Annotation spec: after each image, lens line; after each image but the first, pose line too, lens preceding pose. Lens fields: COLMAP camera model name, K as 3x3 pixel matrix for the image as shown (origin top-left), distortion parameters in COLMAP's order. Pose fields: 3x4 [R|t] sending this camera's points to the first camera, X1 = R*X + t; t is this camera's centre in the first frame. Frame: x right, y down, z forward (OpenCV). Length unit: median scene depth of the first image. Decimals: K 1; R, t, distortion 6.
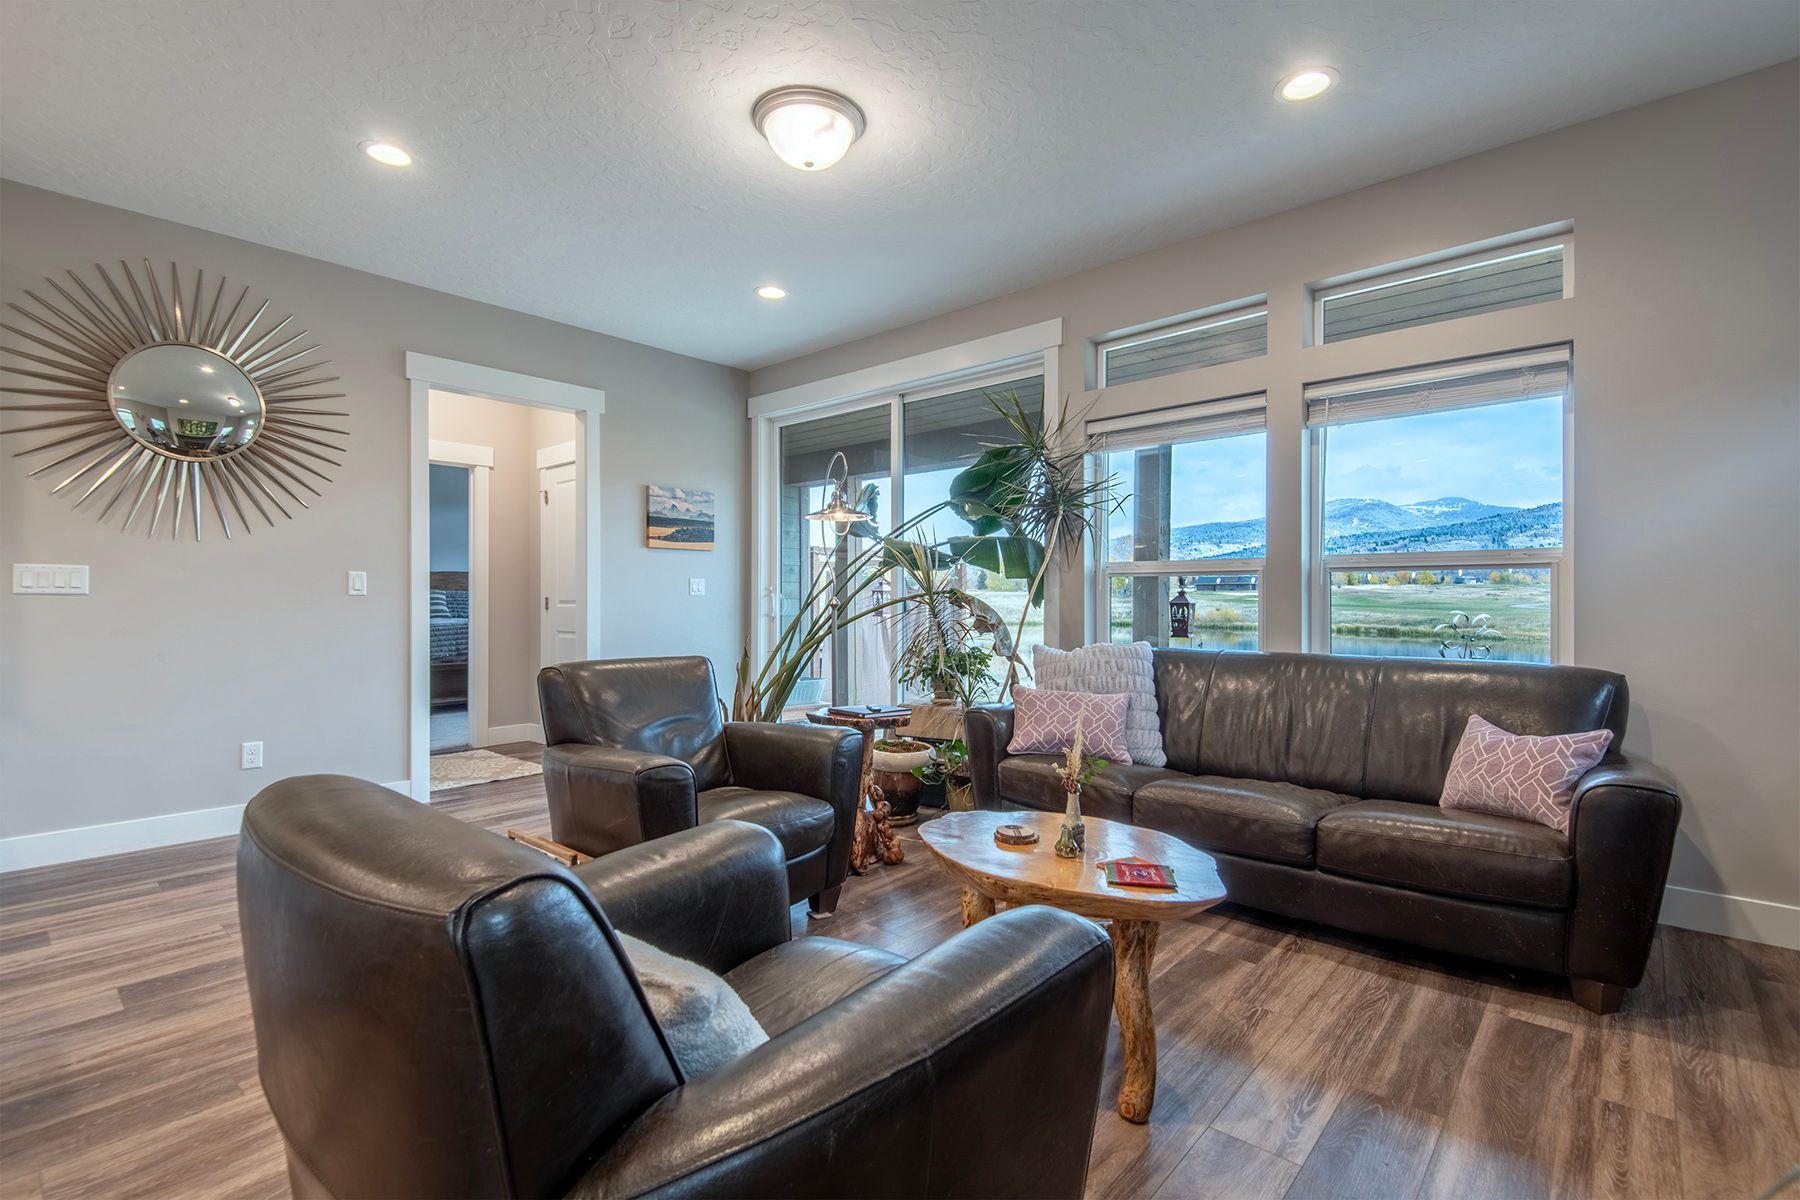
lens RADIAL K [[814.0, 0, 912.3], [0, 814.0, 604.4], [0, 0, 1]] dist [0.030756, -0.016692]
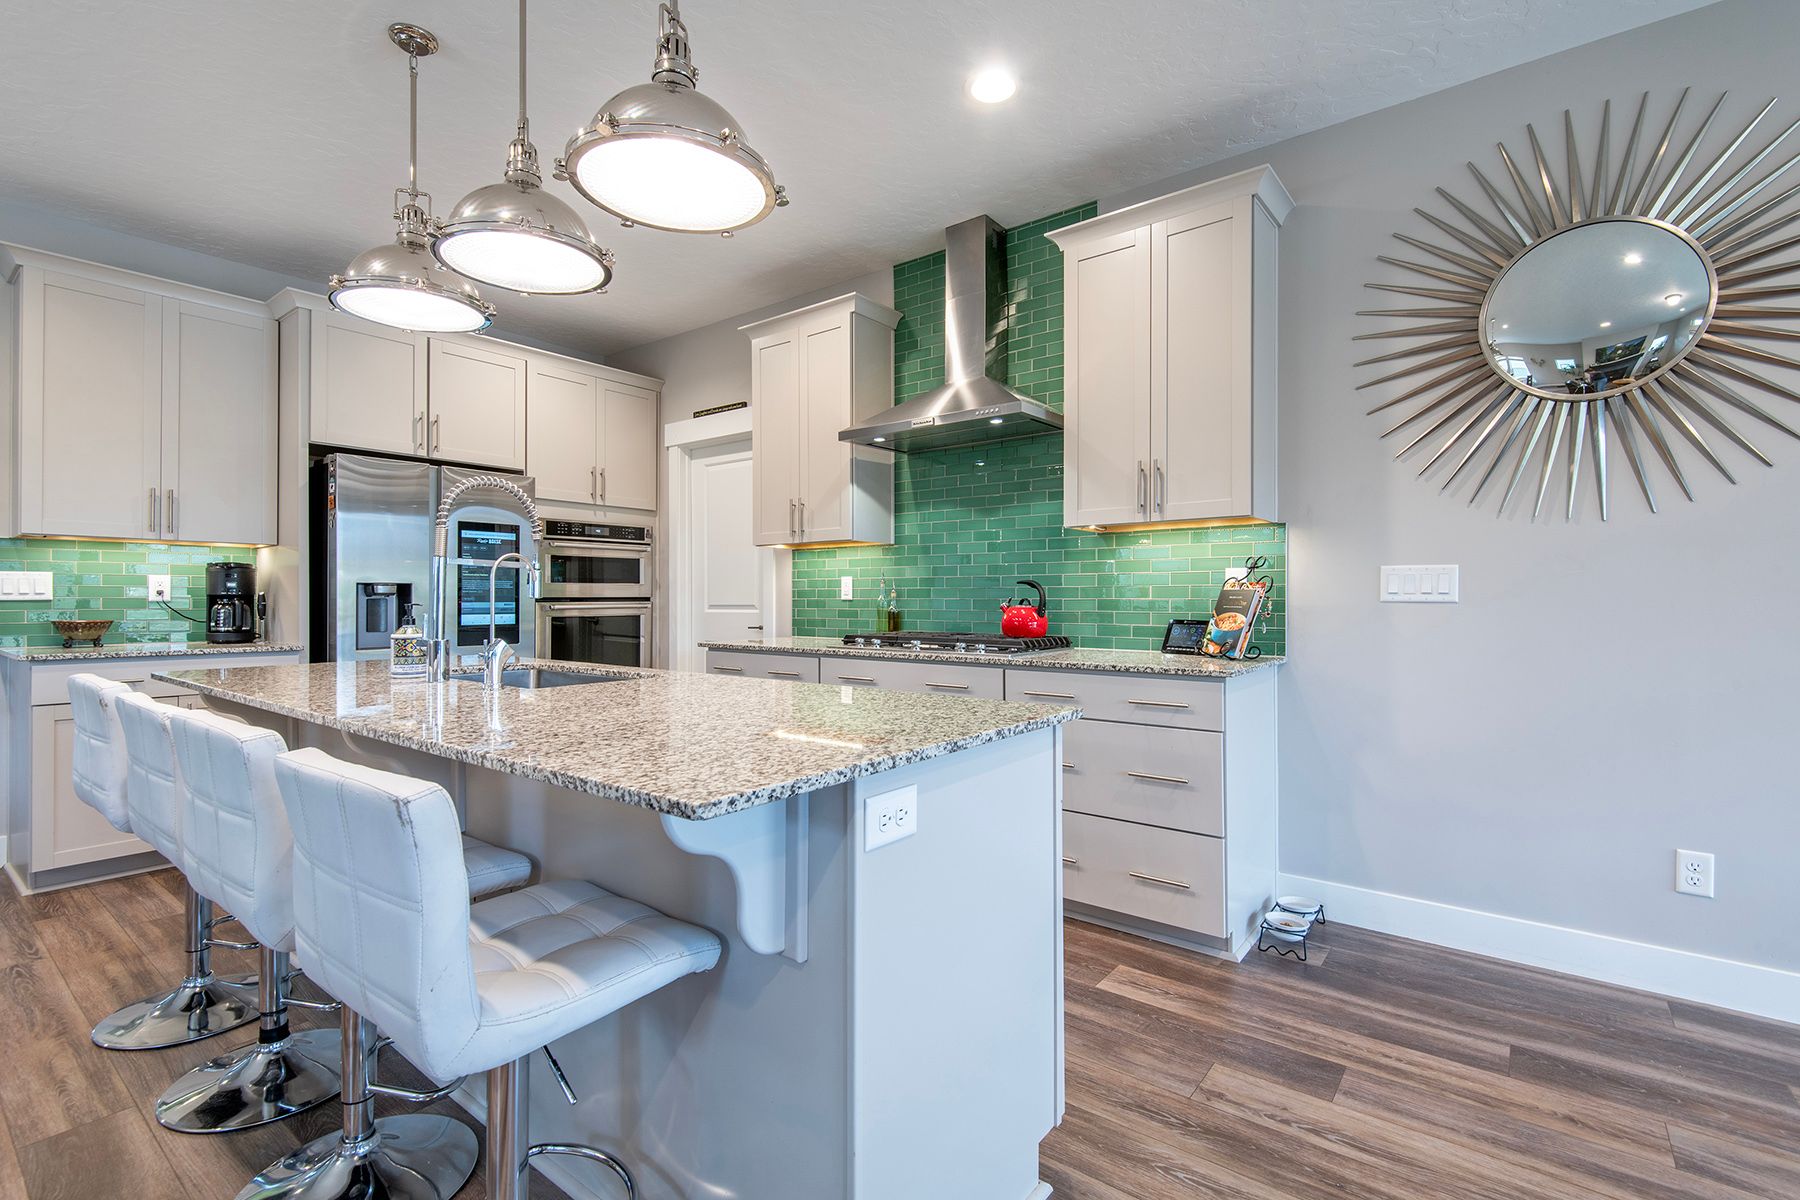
lens RADIAL K [[814.0, 0, 904.9], [0, 814.0, 591.8], [0, 0, 1]] dist [0.030756, -0.016692]
pose [[0.060676, -0.005457, -0.998143, -0.263417], [-0.006936, 0.999959, -0.005889, -0.013981], [0.998133, 0.007280, 0.060636, 0.433269]]
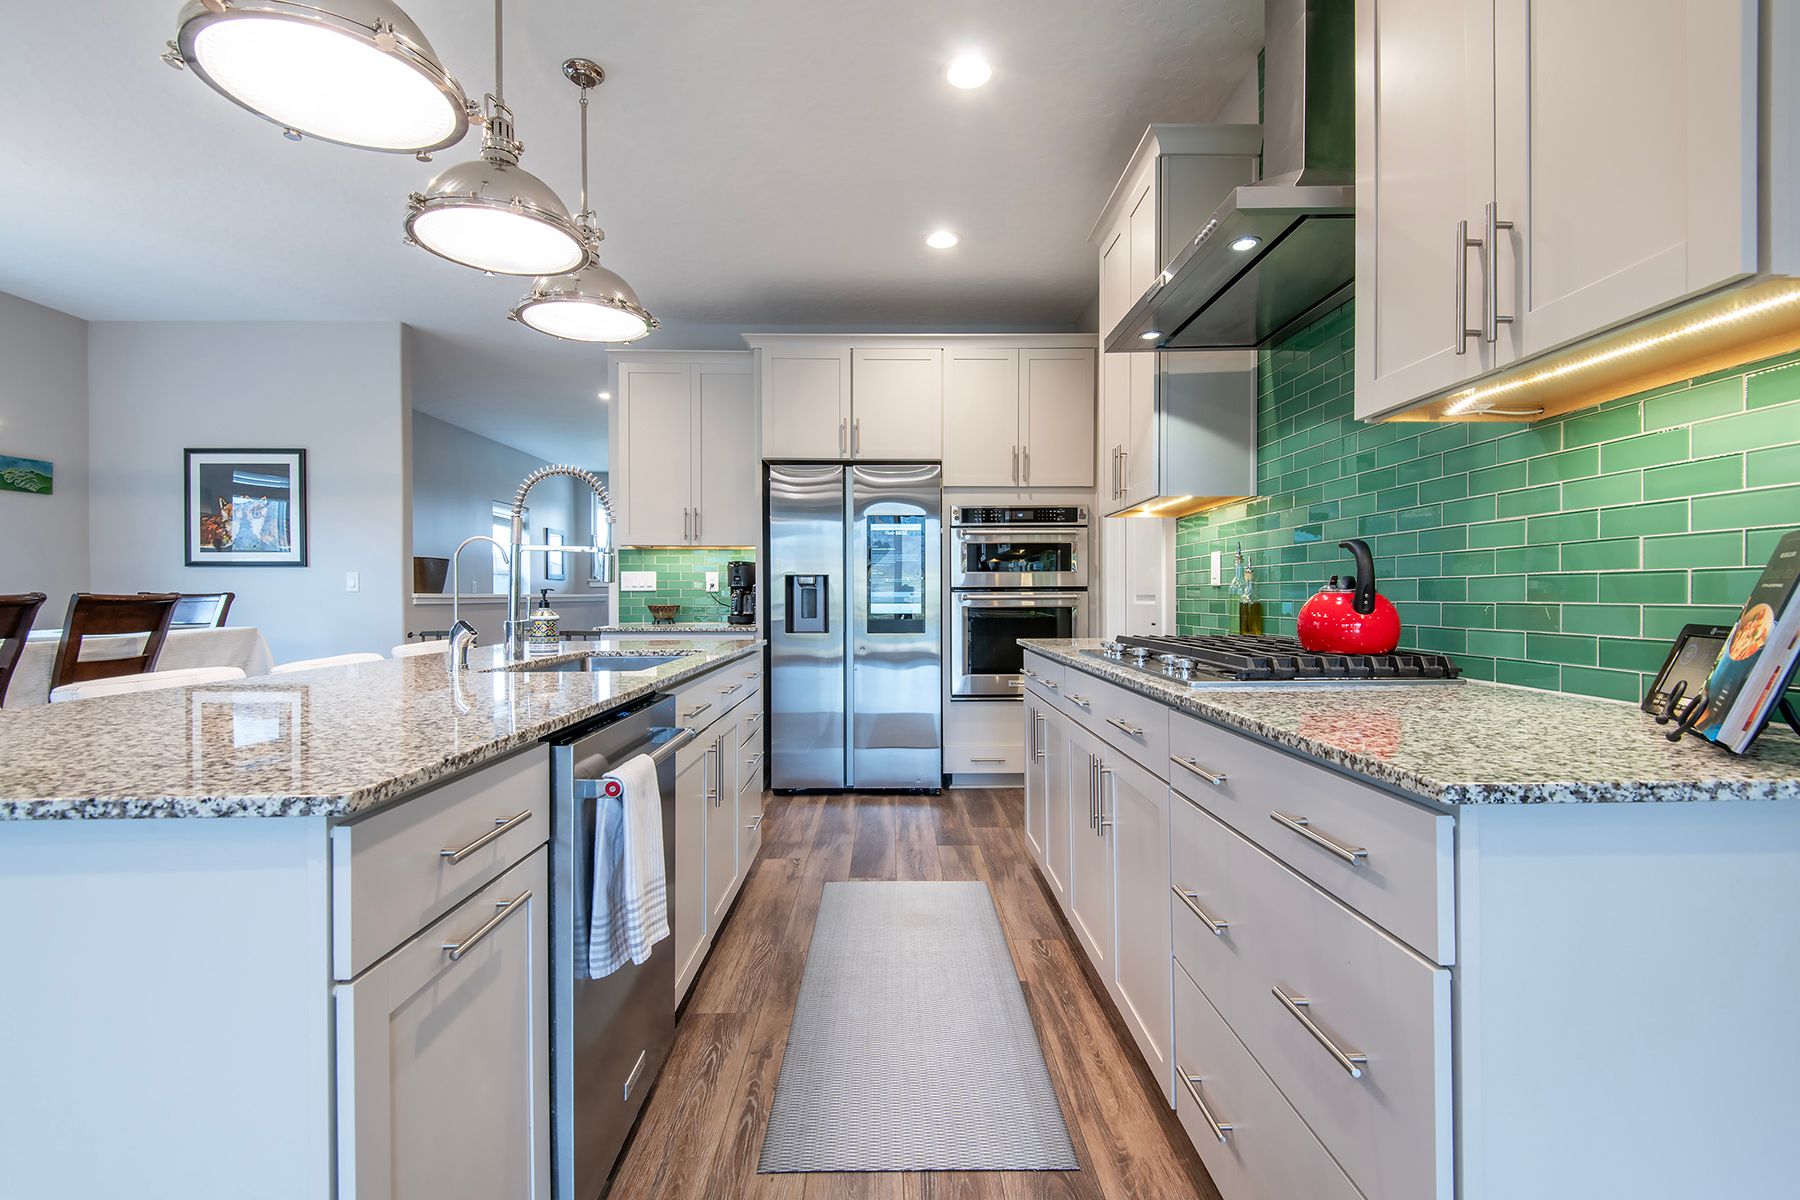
lens RADIAL K [[814.0, 0, 904.6], [0, 814.0, 596.3], [0, 0, 1]] dist [0.030756, -0.016692]
pose [[-0.738277, 0.005413, -0.674476, -0.680706], [0.000307, 0.999970, 0.007689, -0.004423], [0.674498, 0.005469, -0.738256, 0.814168]]
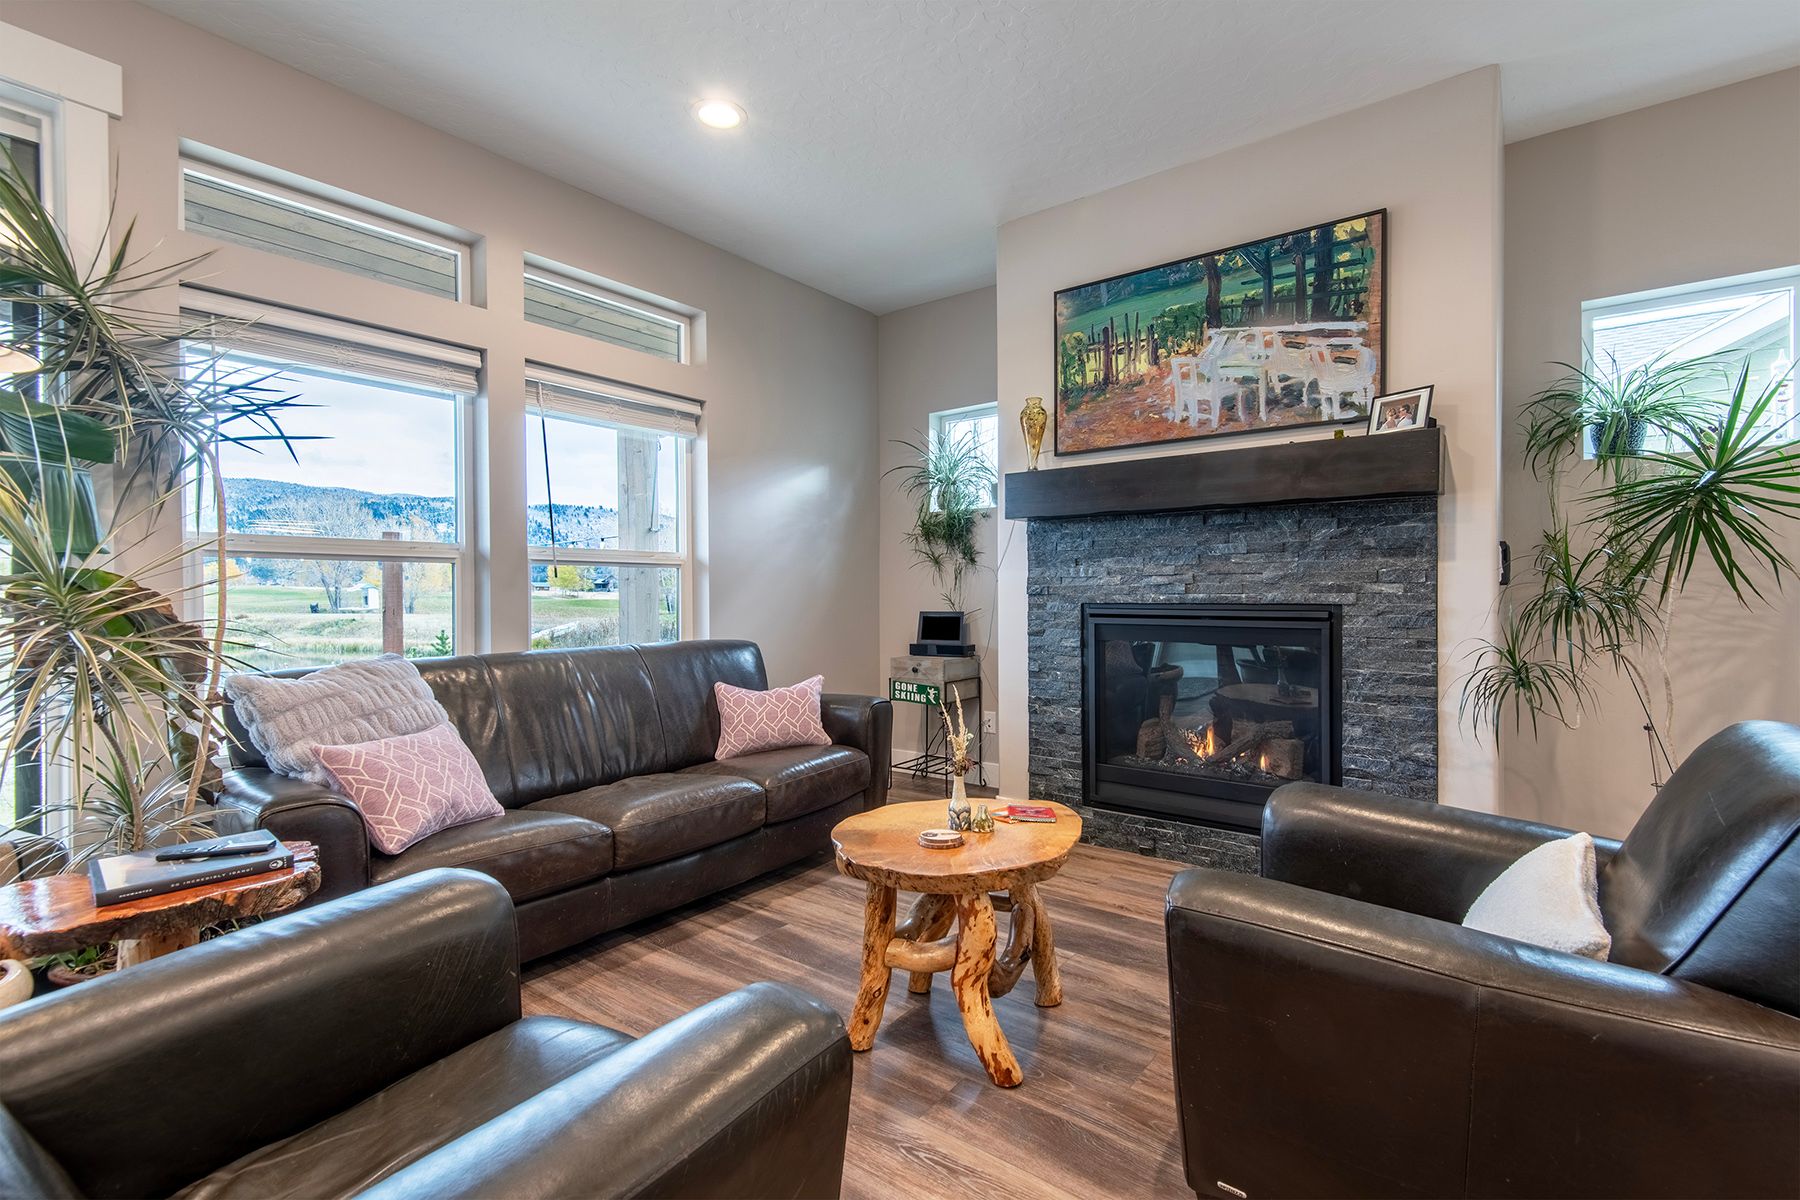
lens RADIAL K [[814.0, 0, 898.9], [0, 814.0, 603.7], [0, 0, 1]] dist [0.030756, -0.016692]
pose [[-0.063097, -0.016053, 0.997878, -0.468738], [0.011503, 0.999793, 0.016811, -0.004597], [-0.997941, 0.012540, -0.062899, 0.635874]]
